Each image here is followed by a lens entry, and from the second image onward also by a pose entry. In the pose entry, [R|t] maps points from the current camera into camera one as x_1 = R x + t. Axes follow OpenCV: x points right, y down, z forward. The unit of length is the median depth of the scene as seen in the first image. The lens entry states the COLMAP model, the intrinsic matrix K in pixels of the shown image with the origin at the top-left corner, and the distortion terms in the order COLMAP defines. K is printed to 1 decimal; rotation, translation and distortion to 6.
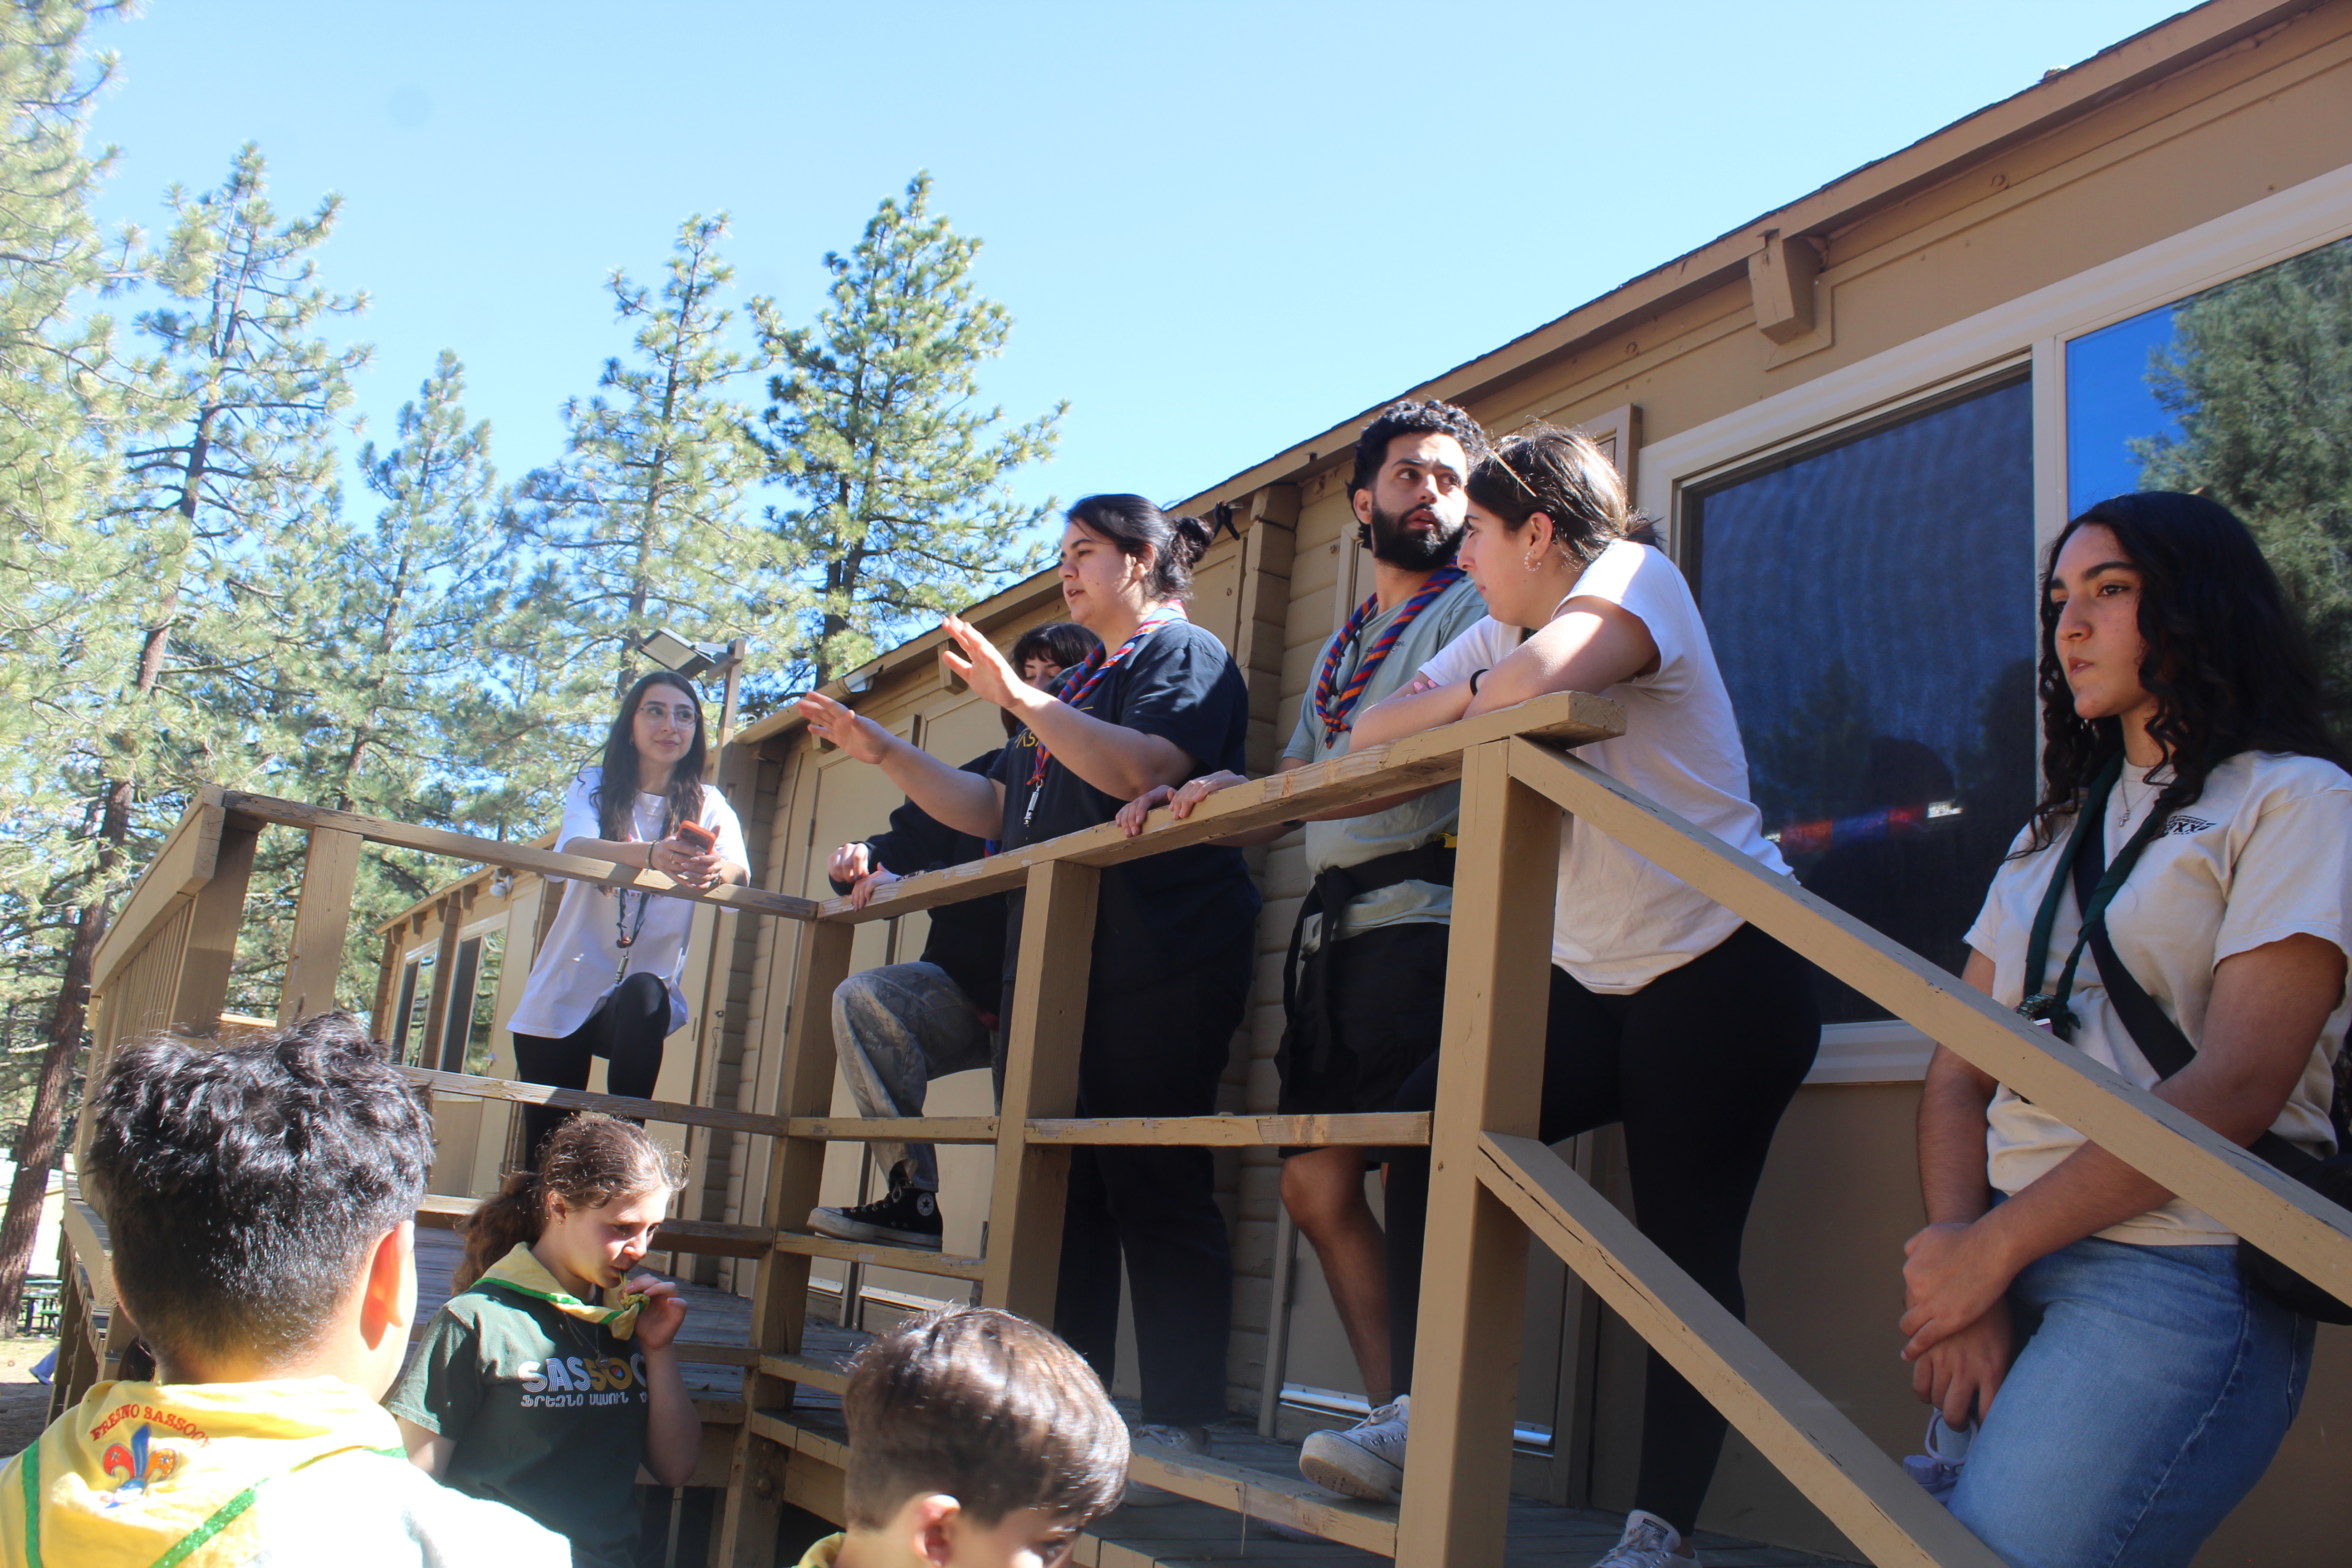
lens RADIAL K [[1984.3, 0, 1176.0], [0, 1984.3, 784.0], [0, 0, 1]] dist [-0.160744, 0.139144]
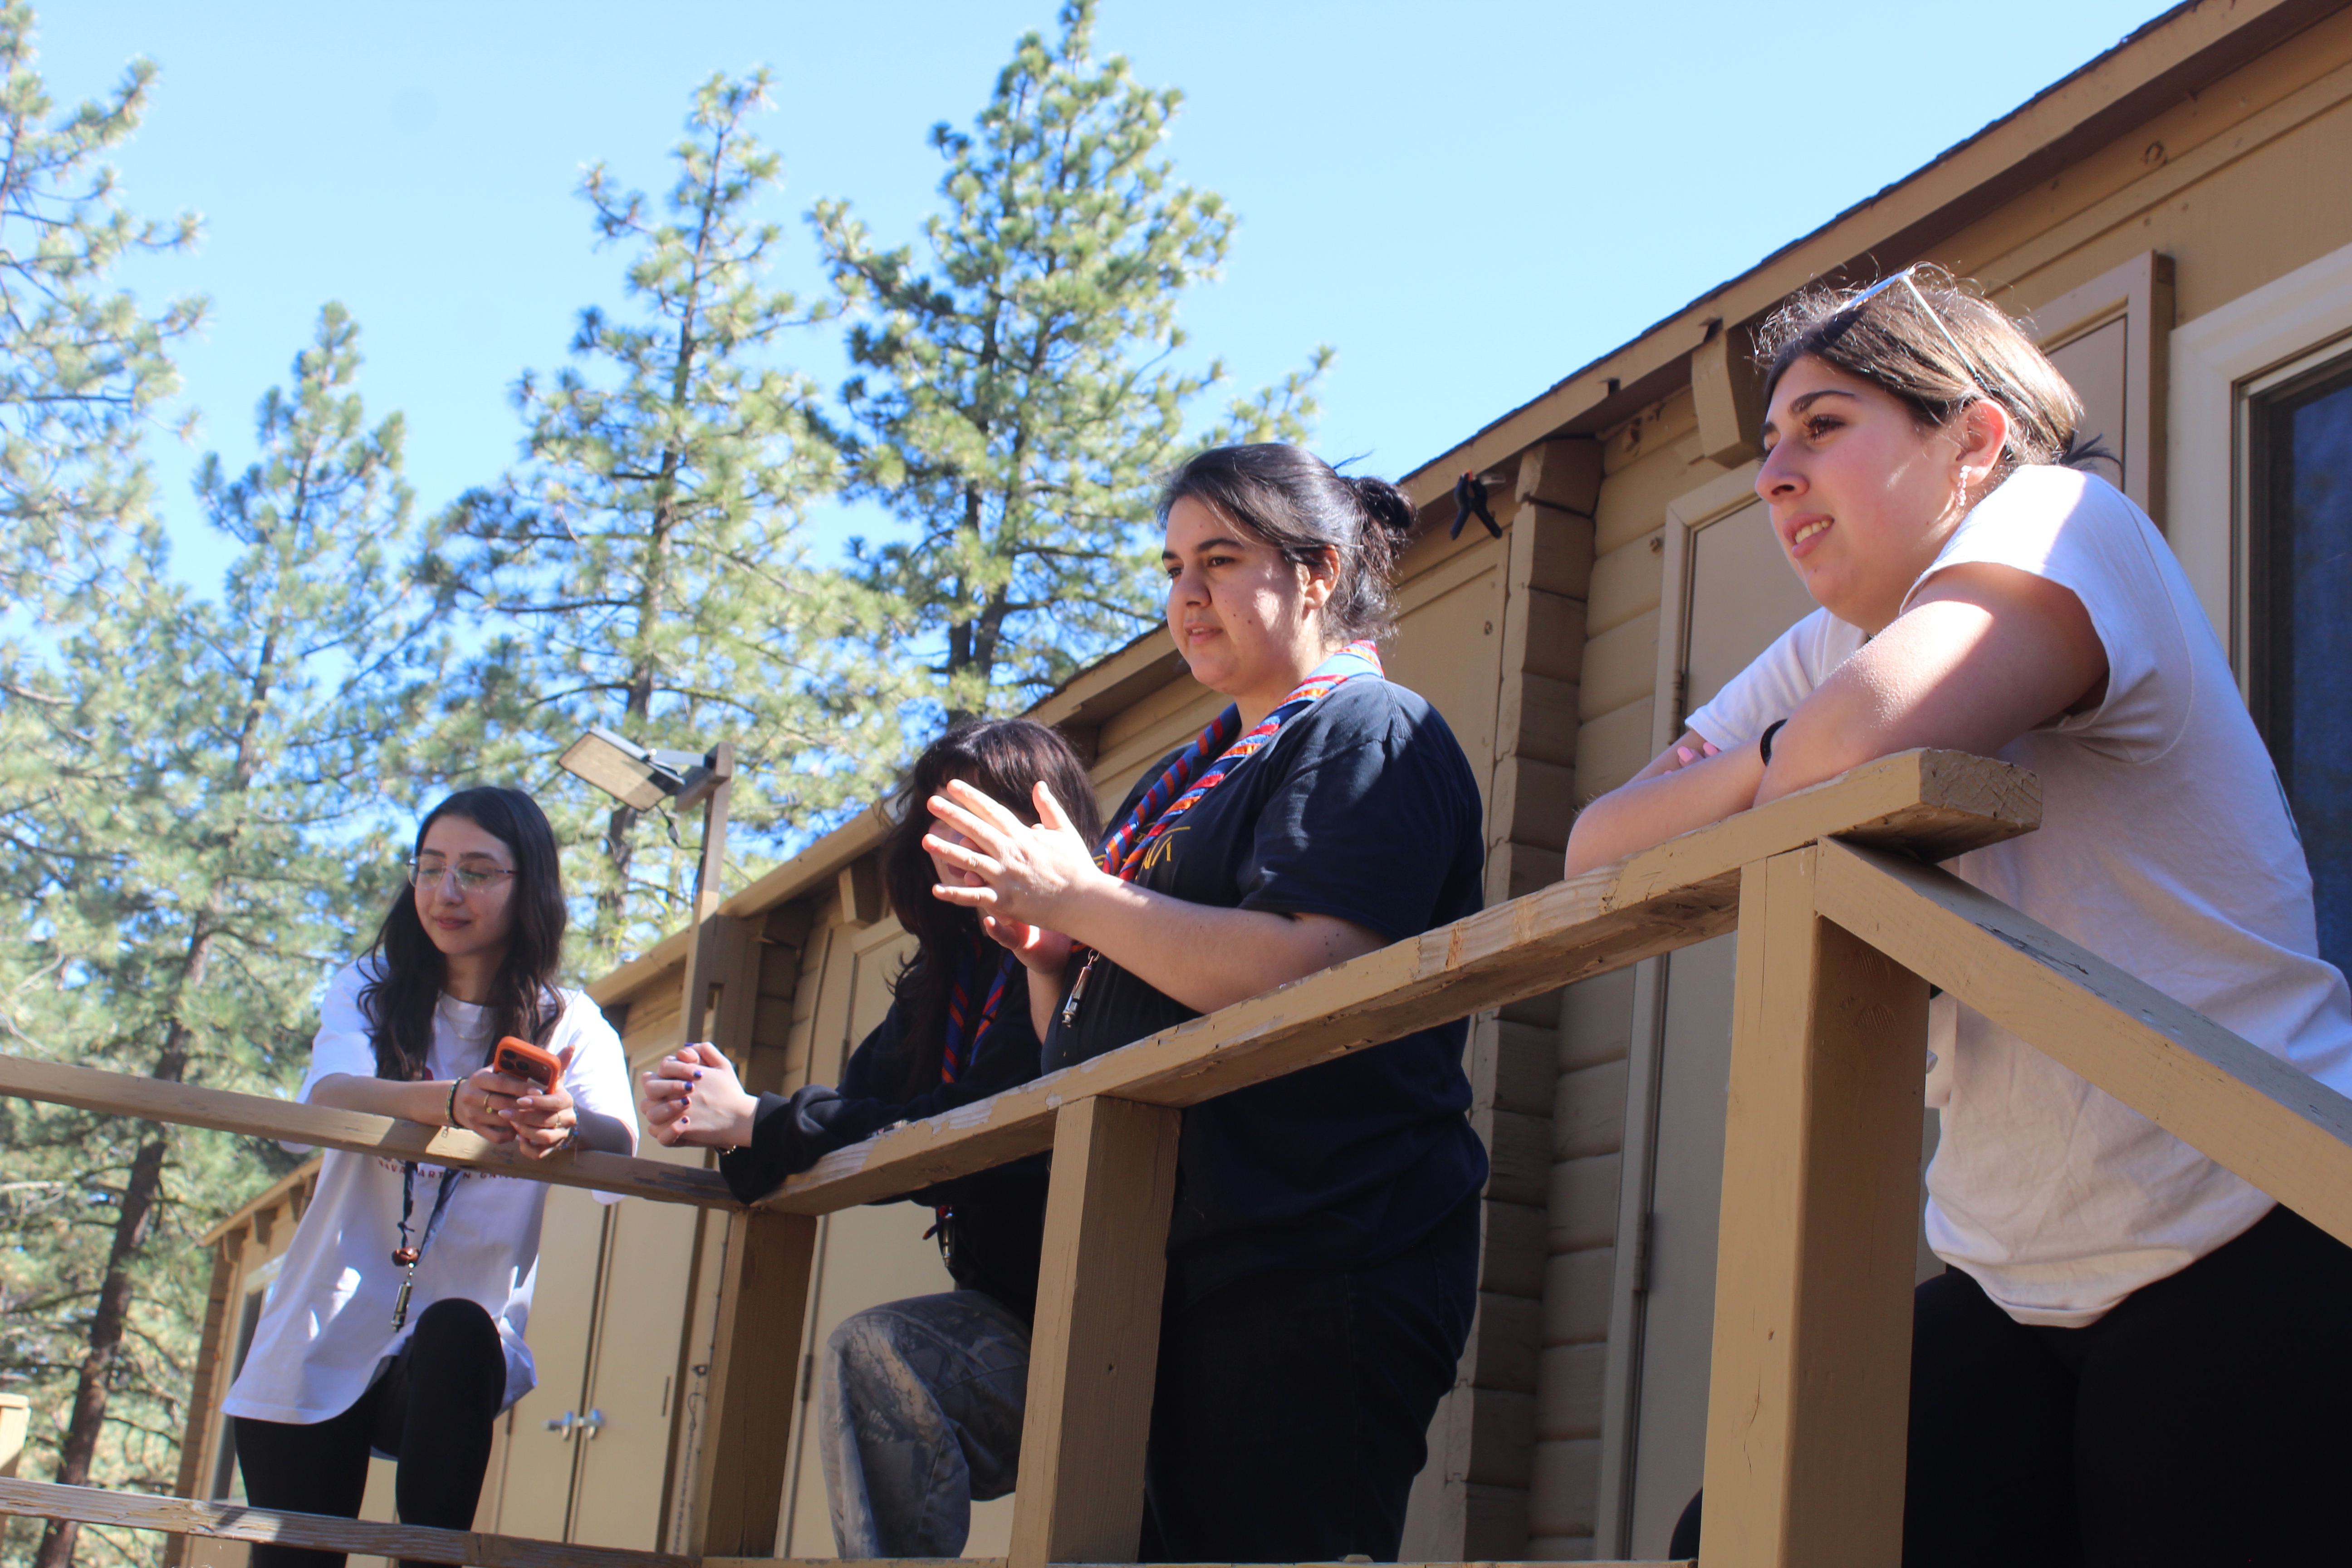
lens RADIAL K [[3221.7, 0, 1176.0], [0, 3221.7, 784.0], [0, 0, 1]] dist [-0.046911, 0.057994]
pose [[0.992686, -0.031135, -0.116637, 0.010705], [0.024077, 0.997820, -0.061442, 0.001044], [0.118296, 0.058185, 0.991272, 0.013590]]
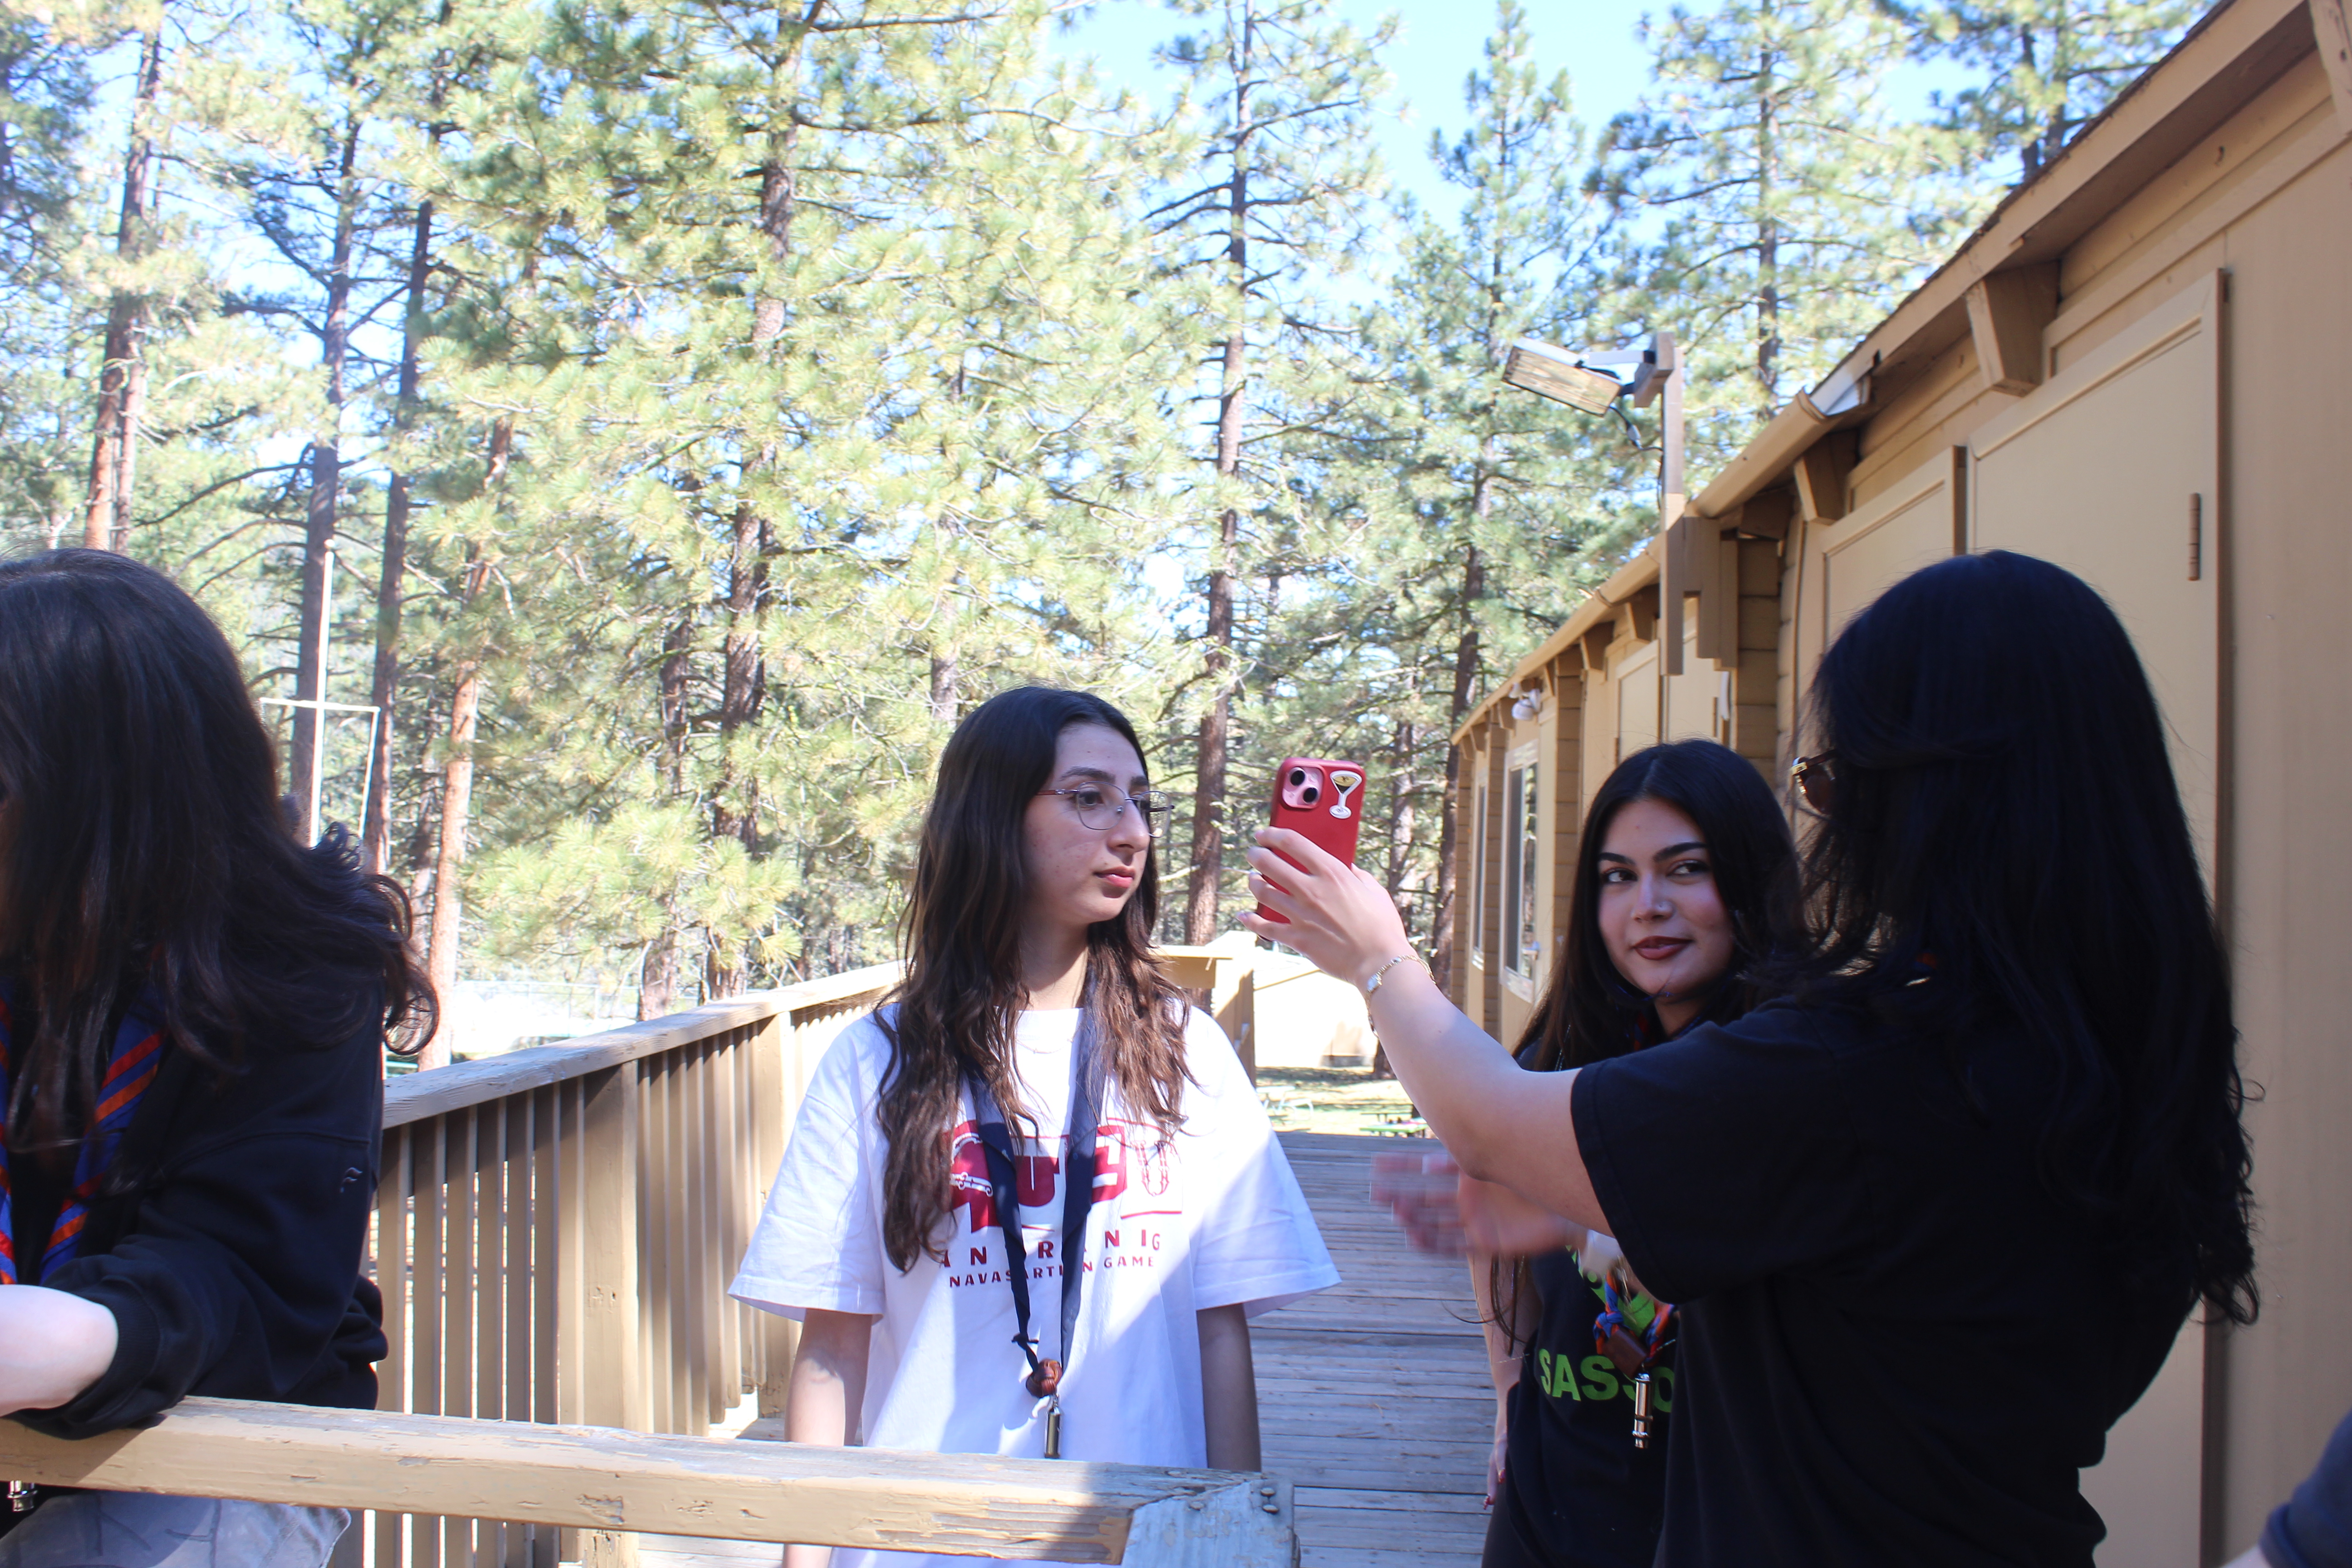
lens RADIAL K [[2135.6, 0, 1181.5], [0, 2135.6, 746.5], [0, 0, 1]] dist [-0.139878, 0.134966]
pose [[0.815319, -0.084709, -0.572783, -0.000908], [0.164898, 0.982245, 0.089458, -0.011795], [0.555035, -0.167387, 0.814811, 0.143441]]
